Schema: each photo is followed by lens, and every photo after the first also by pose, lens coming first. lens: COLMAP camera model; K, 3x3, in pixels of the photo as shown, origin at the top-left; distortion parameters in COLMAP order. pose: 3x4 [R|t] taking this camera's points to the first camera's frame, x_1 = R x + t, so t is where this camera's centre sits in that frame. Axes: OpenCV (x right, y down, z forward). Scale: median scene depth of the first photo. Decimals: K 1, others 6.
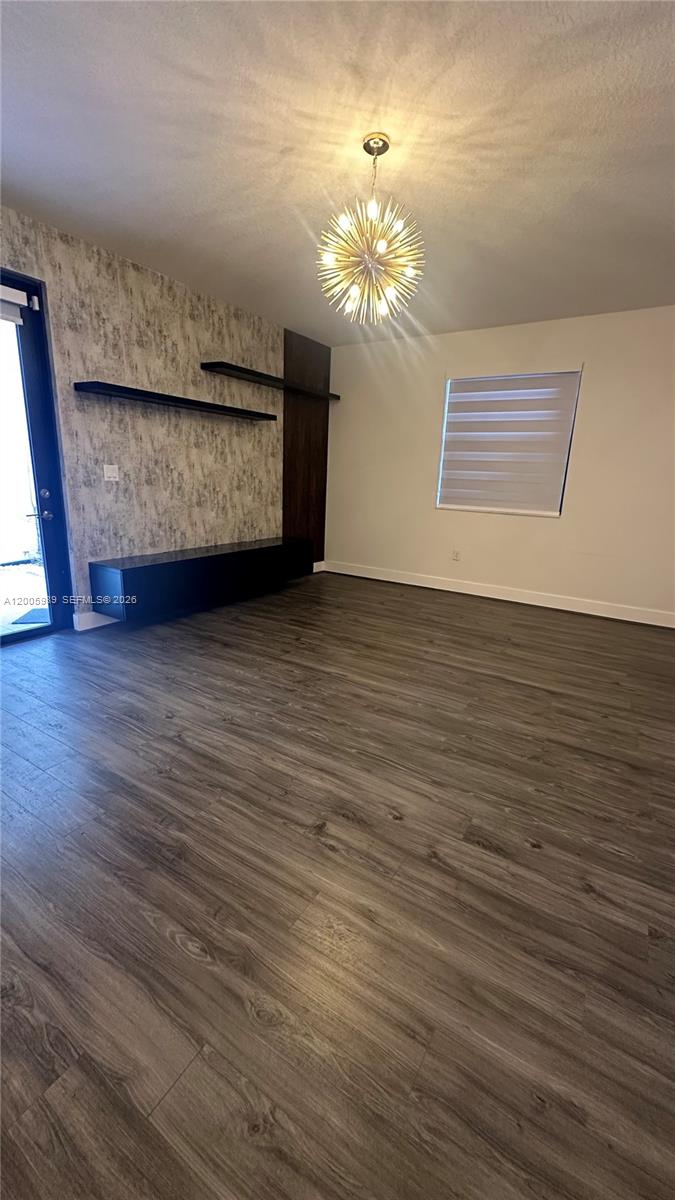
lens RADIAL K [[481.4, 0, 337.4], [0, 481.4, 599.8], [0, 0, 1]] dist [-0.000830, -0.000092]
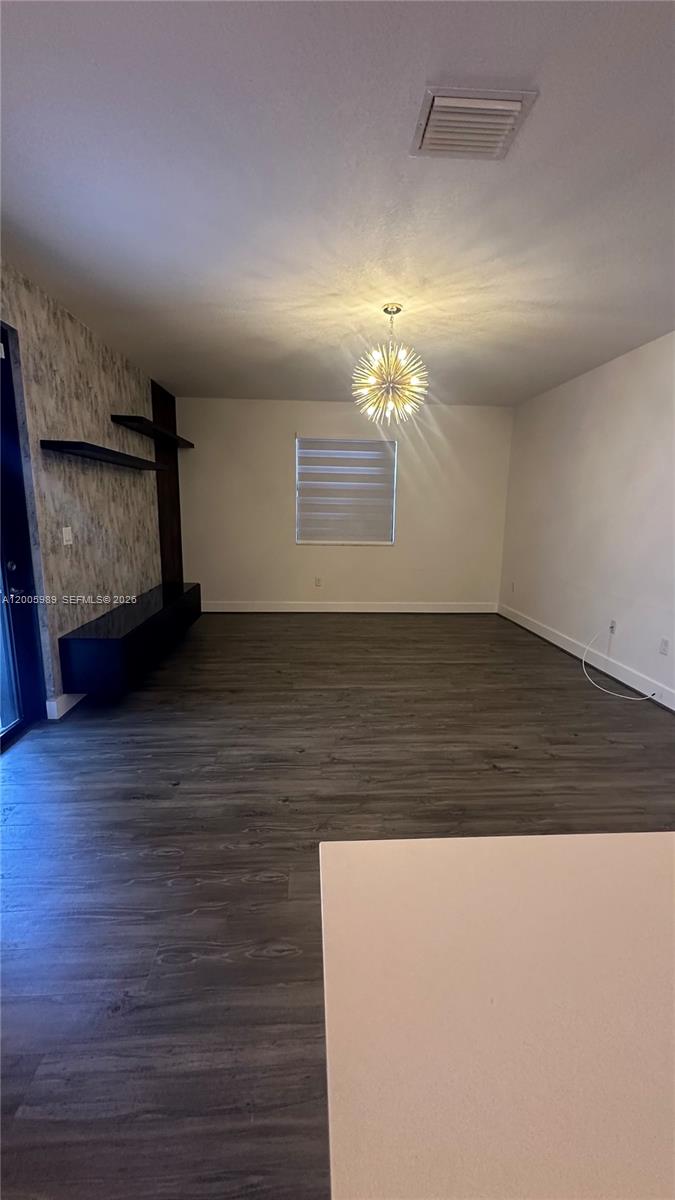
lens RADIAL K [[481.4, 0, 338.1], [0, 481.4, 600.3], [0, 0, 1]] dist [-0.000830, -0.000092]
pose [[0.807863, -0.137660, 0.573067, -0.682813], [0.162758, 0.986637, 0.007564, -0.080399], [-0.566451, 0.087161, 0.819473, -0.012800]]
